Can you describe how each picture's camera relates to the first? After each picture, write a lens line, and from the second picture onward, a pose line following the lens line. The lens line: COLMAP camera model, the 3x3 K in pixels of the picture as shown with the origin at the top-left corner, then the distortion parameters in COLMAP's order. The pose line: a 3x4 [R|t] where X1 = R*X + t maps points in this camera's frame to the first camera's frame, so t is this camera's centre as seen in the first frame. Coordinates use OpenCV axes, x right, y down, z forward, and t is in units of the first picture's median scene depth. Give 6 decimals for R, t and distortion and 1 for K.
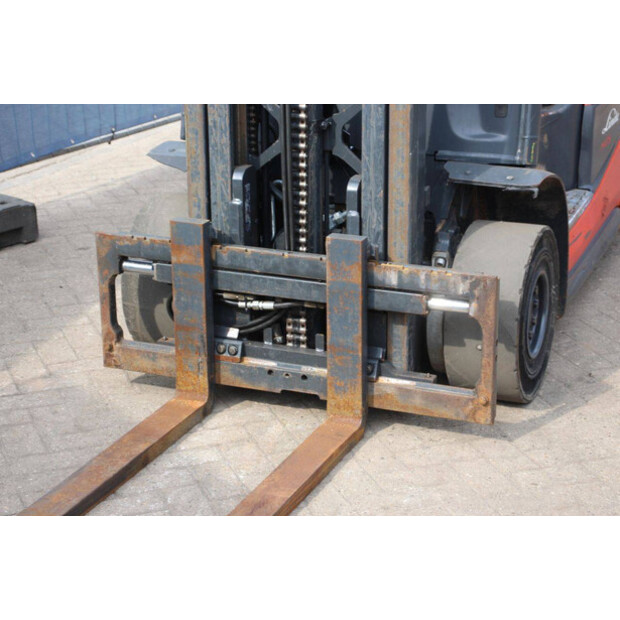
lens RADIAL K [[1444.3, 0, 309.6], [0, 1444.3, 323.0], [0, 0, 1]] dist [0.327658, 0.391118]
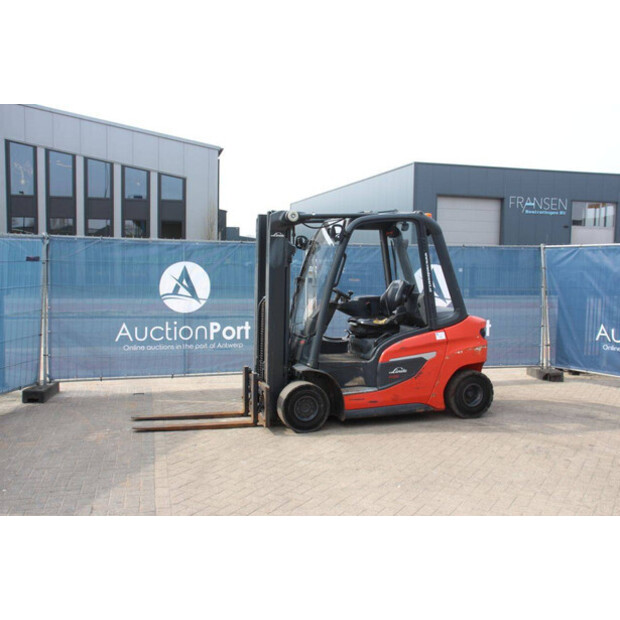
lens RADIAL K [[637.0, 0, 310.0], [0, 637.0, 310.0], [0, 0, 1]] dist [-0.101342, 0.177048]
pose [[0.635654, 0.072959, -0.768519, 1.404324], [-0.280256, 0.949413, -0.141672, -0.018970], [0.719306, 0.305436, 0.623946, -0.033810]]
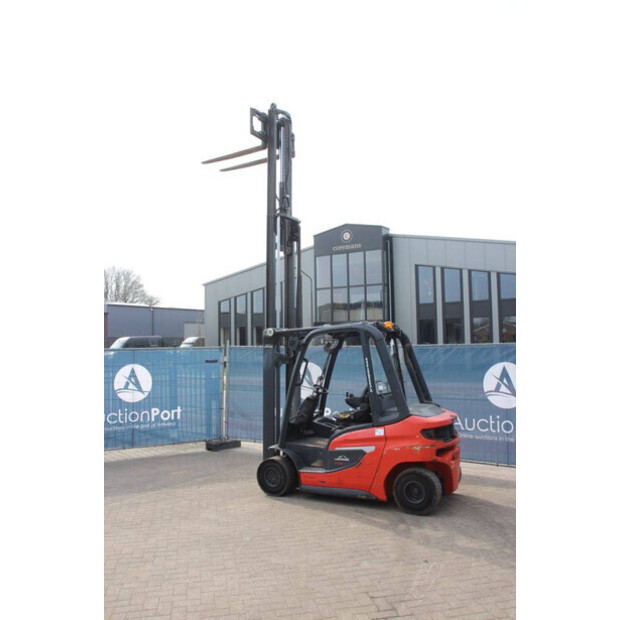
lens RADIAL K [[529.1, 0, 310.0], [0, 529.1, 310.0], [0, 0, 1]] dist [-0.153185, 0.132857]
pose [[-0.133536, -0.063094, -0.989034, 1.926250], [-0.328605, 0.944334, -0.015875, -0.555043], [0.934980, 0.322882, -0.146836, 1.248611]]
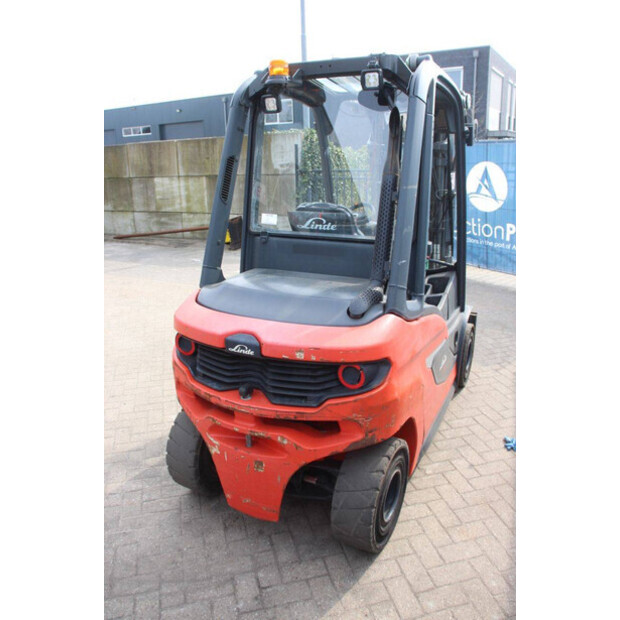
lens RADIAL K [[509.5, 0, 310.0], [0, 509.5, 310.0], [0, 0, 1]] dist [-0.179698, 0.164509]
pose [[-0.996455, -0.002129, 0.084100, 0.118344], [0.049489, 0.793570, 0.606463, -0.753474], [-0.068030, 0.608475, -0.790652, 1.935209]]
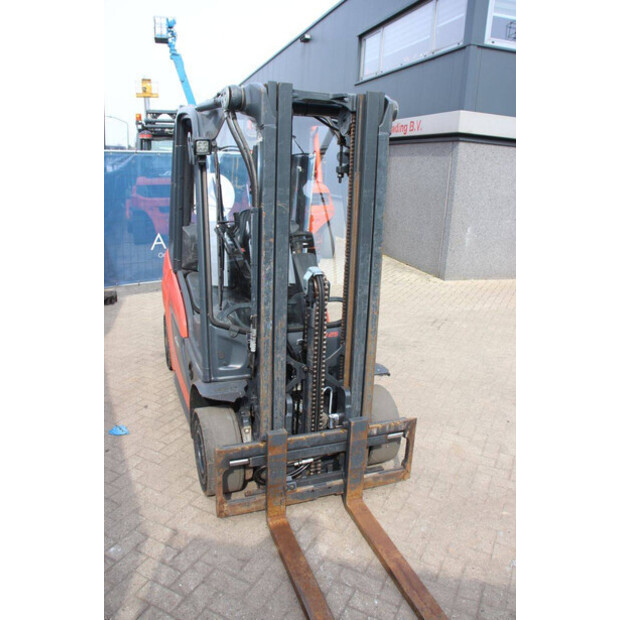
lens RADIAL K [[509.5, 0, 310.0], [0, 509.5, 310.0], [0, 0, 1]] dist [-0.179698, 0.164509]
pose [[0.730534, -0.152614, 0.665605, -0.461795], [0.193650, 0.980992, 0.012387, -0.225943], [-0.654844, 0.119845, 0.746202, 0.473970]]
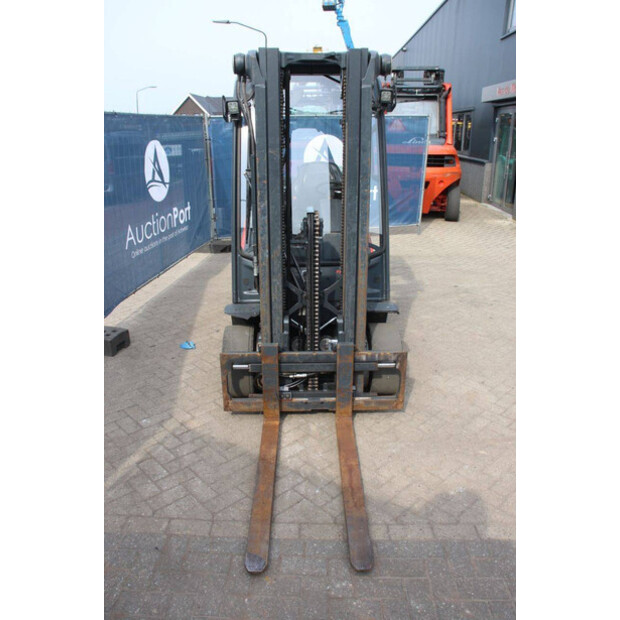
lens RADIAL K [[509.5, 0, 310.0], [0, 509.5, 310.0], [0, 0, 1]] dist [-0.179698, 0.164509]
pose [[0.916183, -0.126914, 0.380133, -0.317974], [0.129060, 0.991436, 0.019950, -0.131611], [-0.379409, 0.030782, 0.924717, 0.255959]]
